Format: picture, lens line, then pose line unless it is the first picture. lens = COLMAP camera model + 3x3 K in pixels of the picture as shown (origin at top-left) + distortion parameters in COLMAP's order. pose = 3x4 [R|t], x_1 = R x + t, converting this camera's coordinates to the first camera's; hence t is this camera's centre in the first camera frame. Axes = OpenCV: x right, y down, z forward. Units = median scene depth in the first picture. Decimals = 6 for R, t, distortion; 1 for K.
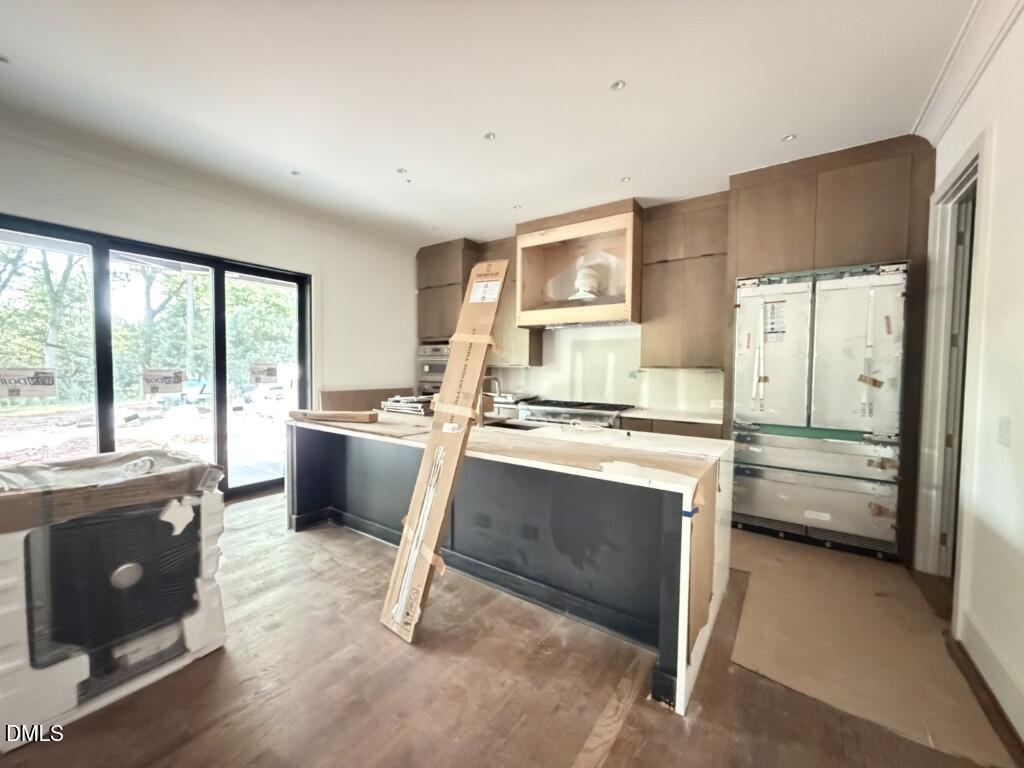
lens RADIAL K [[407.6, 0, 508.1], [0, 407.6, 383.8], [0, 0, 1]] dist [-0.000758, -0.000054]
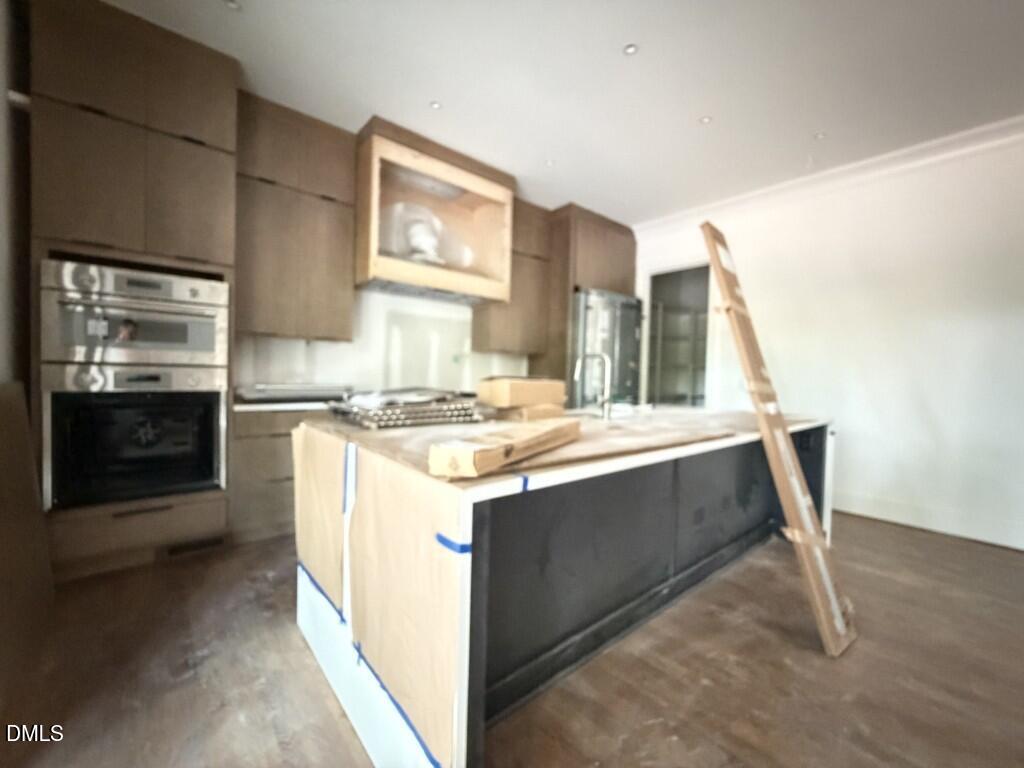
lens RADIAL K [[407.6, 0, 508.1], [0, 407.6, 383.8], [0, 0, 1]] dist [-0.000758, -0.000054]
pose [[0.244036, -0.031717, 0.969247, -0.557220], [0.004383, 0.999491, 0.031603, 0.004235], [-0.969756, -0.003464, 0.244051, 0.644351]]
